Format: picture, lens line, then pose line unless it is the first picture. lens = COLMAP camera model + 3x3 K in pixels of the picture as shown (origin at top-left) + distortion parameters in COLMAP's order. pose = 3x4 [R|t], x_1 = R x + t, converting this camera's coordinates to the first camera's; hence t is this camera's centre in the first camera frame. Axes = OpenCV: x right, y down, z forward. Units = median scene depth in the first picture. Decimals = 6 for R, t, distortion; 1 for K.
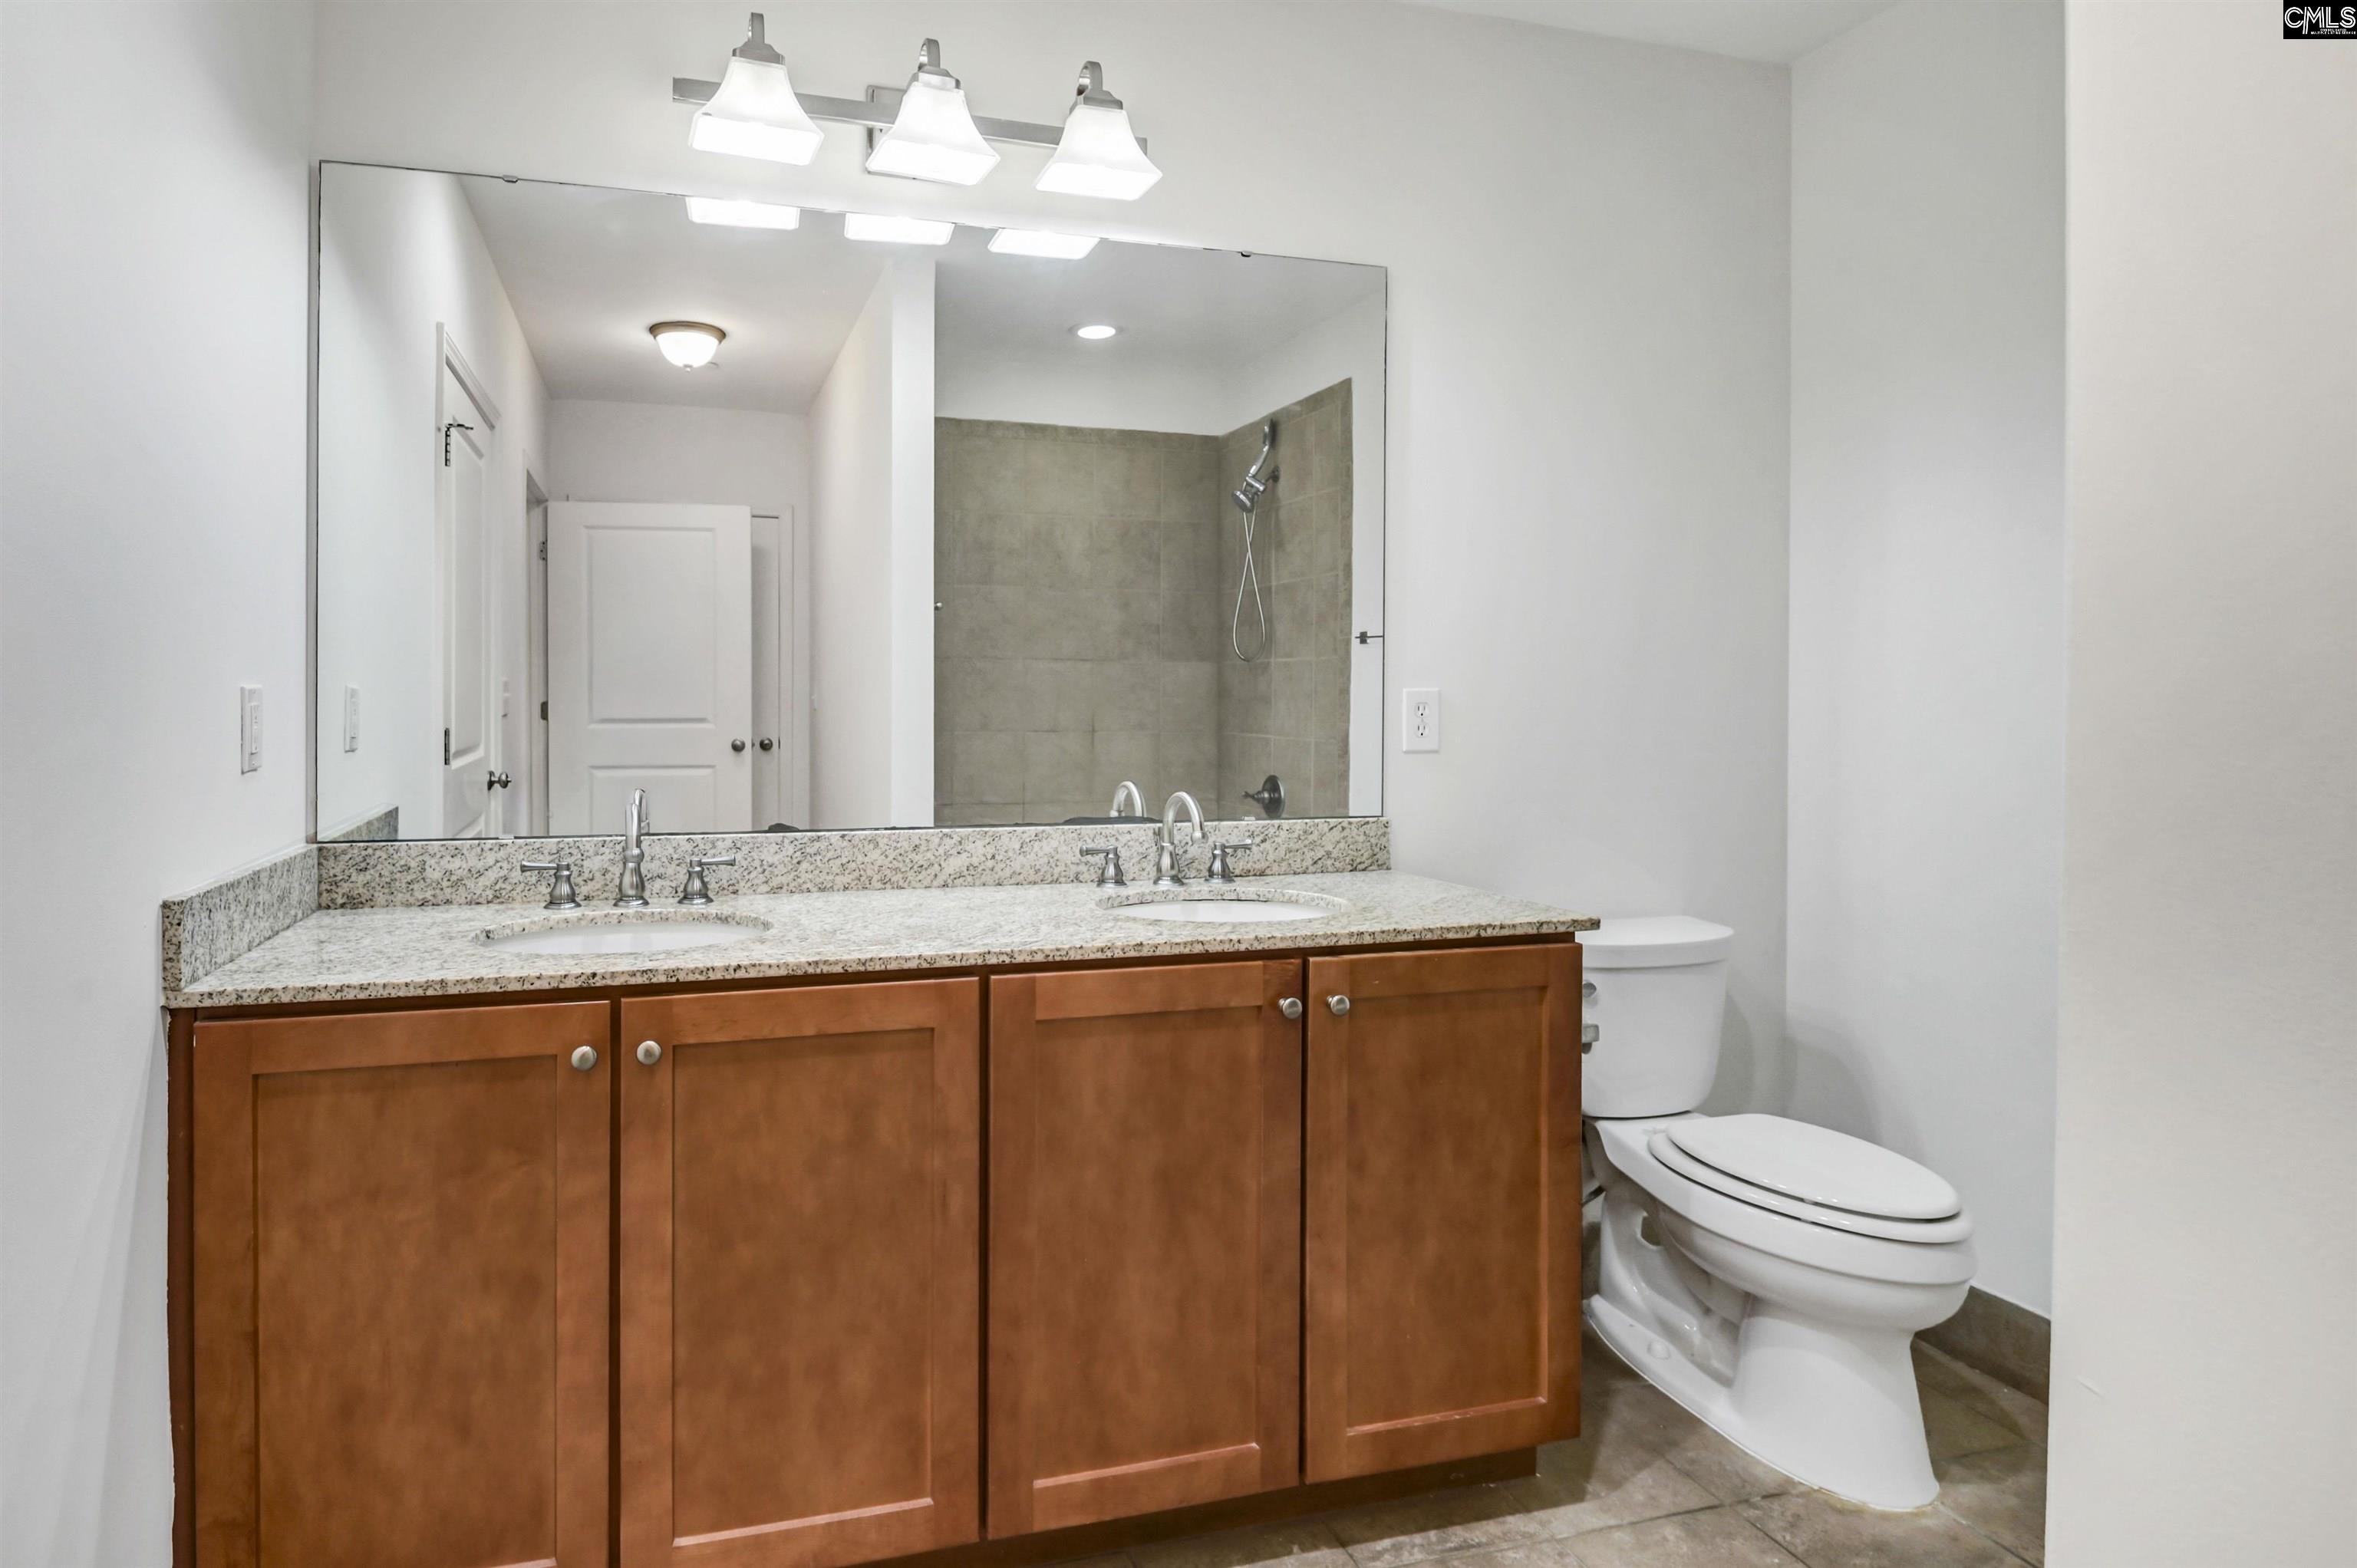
lens RADIAL K [[1154.6, 0, 1150.5], [0, 1154.6, 701.0], [0, 0, 1]] dist [-0.009520, -0.003706]
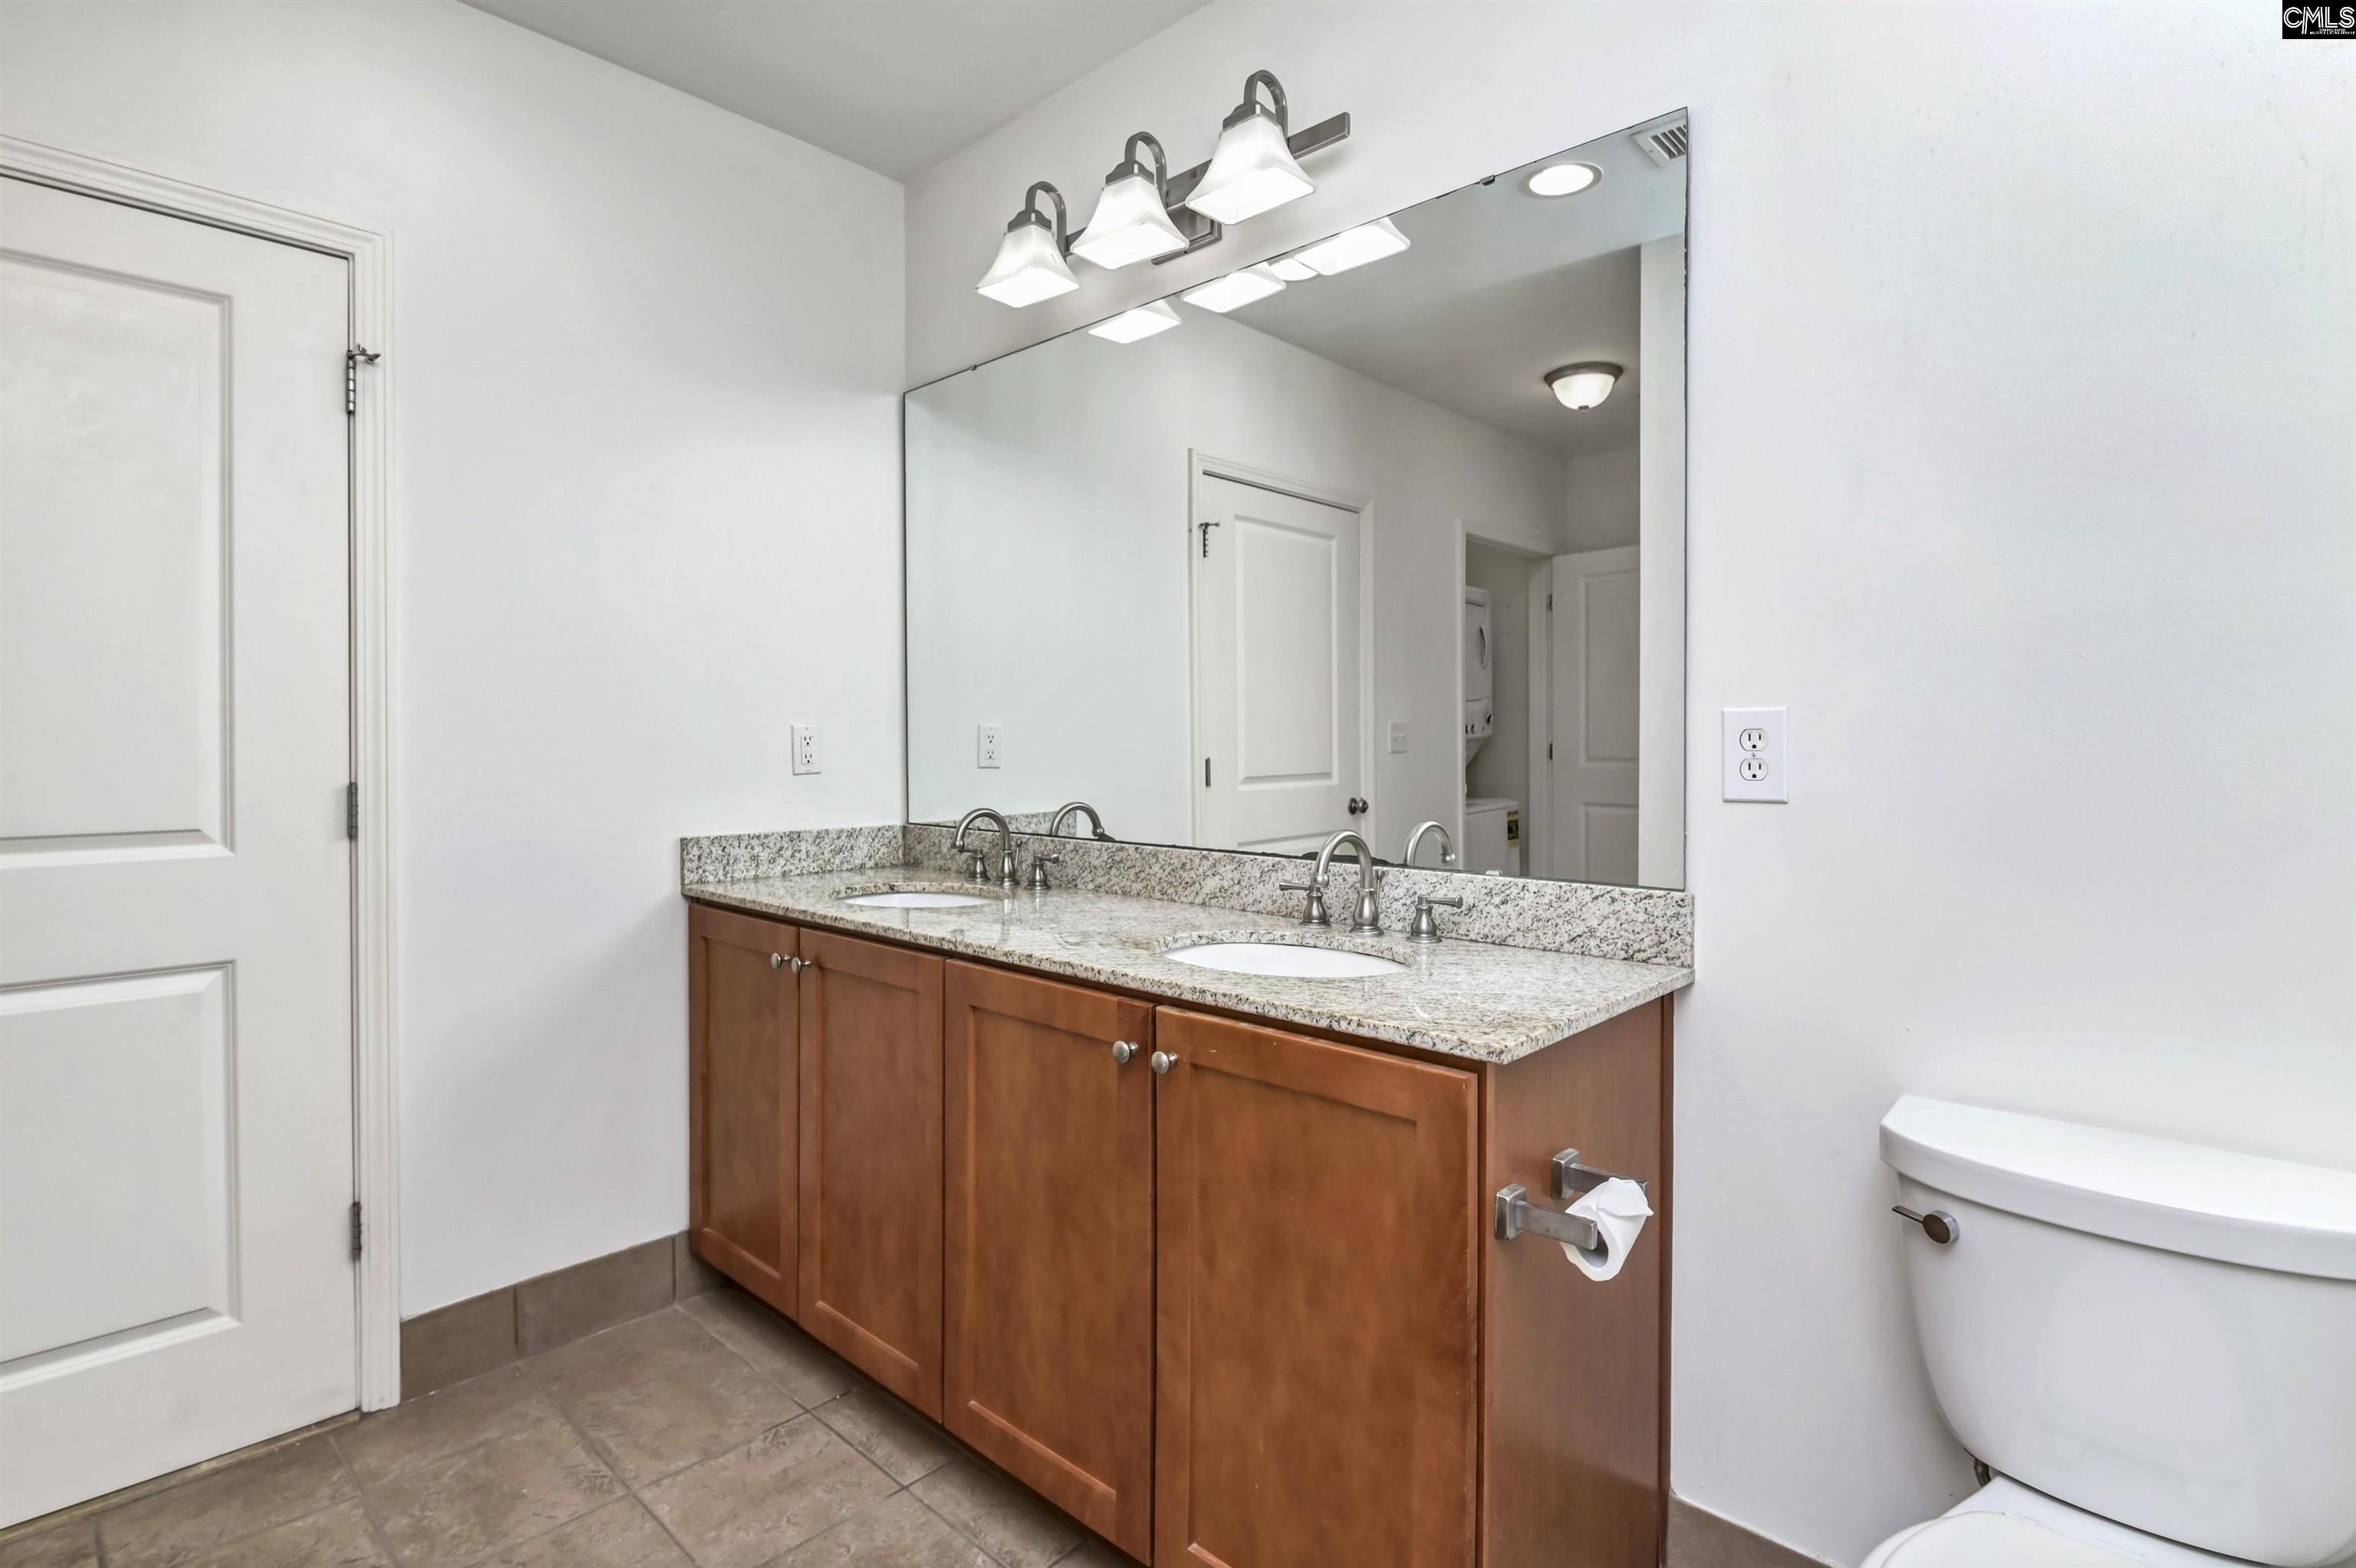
lens RADIAL K [[1154.1, 0, 1143.4], [0, 1154.1, 756.5], [0, 0, 1]] dist [-0.009520, -0.003706]
pose [[0.515408, 0.009531, -0.856892, 0.739413], [0.000235, 0.999937, 0.011264, 0.011739], [0.856945, -0.006007, 0.515373, 0.418395]]
